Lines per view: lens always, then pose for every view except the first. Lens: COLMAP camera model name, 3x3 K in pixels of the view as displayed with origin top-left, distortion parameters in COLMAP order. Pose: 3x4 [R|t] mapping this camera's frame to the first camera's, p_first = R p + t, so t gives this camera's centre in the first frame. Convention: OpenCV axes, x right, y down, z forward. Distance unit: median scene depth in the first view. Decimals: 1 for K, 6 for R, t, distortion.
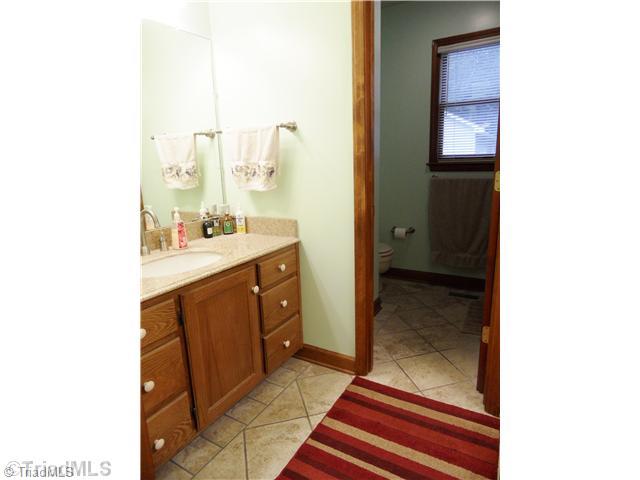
lens RADIAL K [[354.7, 0, 320.0], [0, 354.7, 240.0], [0, 0, 1]] dist [-0.004078, -0.000524]
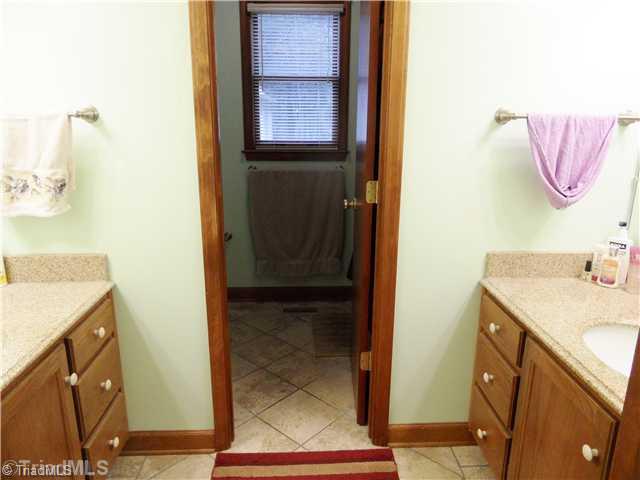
lens RADIAL K [[474.9, 0, 320.0], [0, 474.9, 240.0], [0, 0, 1]] dist [-0.006903, -0.004052]
pose [[0.838579, -0.105515, 0.534464, -0.203801], [0.088530, 0.994417, 0.057416, -0.100645], [-0.537538, -0.000831, 0.843239, 0.044355]]
